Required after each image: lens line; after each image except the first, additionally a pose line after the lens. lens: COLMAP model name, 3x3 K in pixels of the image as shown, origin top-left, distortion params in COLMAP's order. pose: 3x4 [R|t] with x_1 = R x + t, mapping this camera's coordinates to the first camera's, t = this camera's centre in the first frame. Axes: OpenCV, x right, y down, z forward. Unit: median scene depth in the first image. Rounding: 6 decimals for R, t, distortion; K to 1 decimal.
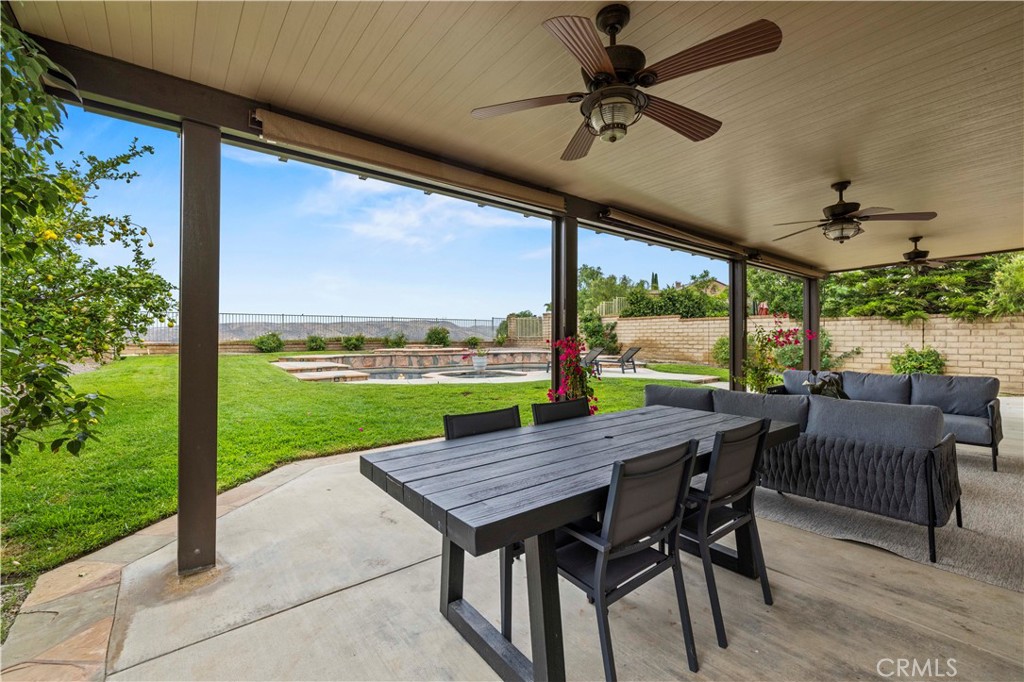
lens RADIAL K [[436.3, 0, 511.0], [0, 436.3, 336.6], [0, 0, 1]] dist [0.002416, 0.000145]
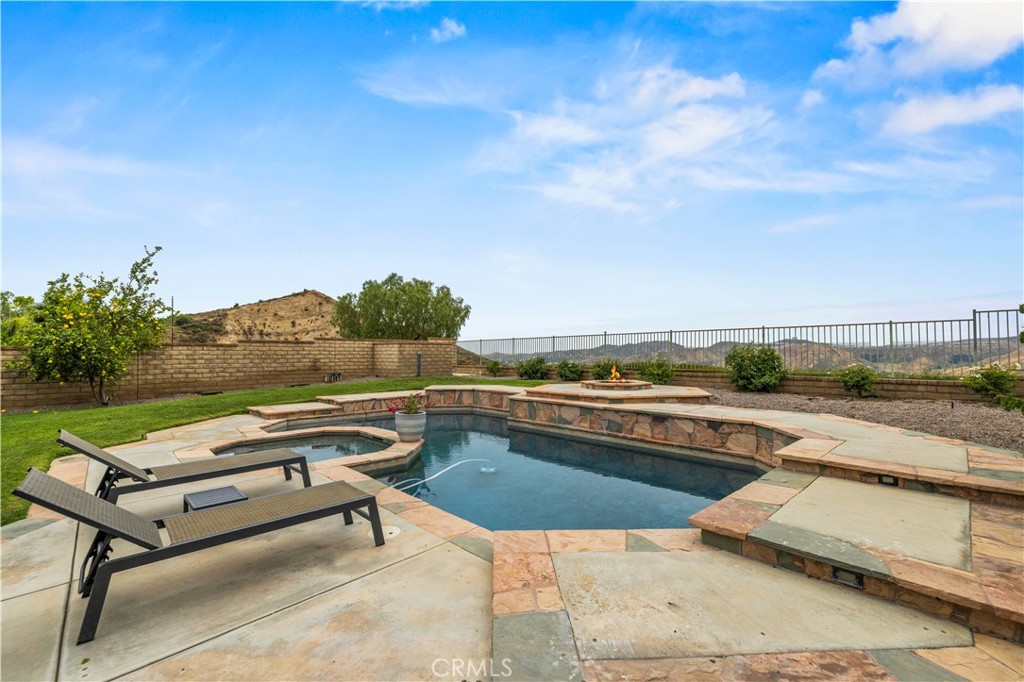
lens RADIAL K [[436.3, 0, 511.0], [0, 436.3, 336.6], [0, 0, 1]] dist [0.002416, 0.000145]
pose [[0.097983, -0.038468, -0.994444, 0.383751], [0.002966, 0.999260, -0.038362, -0.018621], [0.995184, 0.000809, 0.098025, 0.930243]]
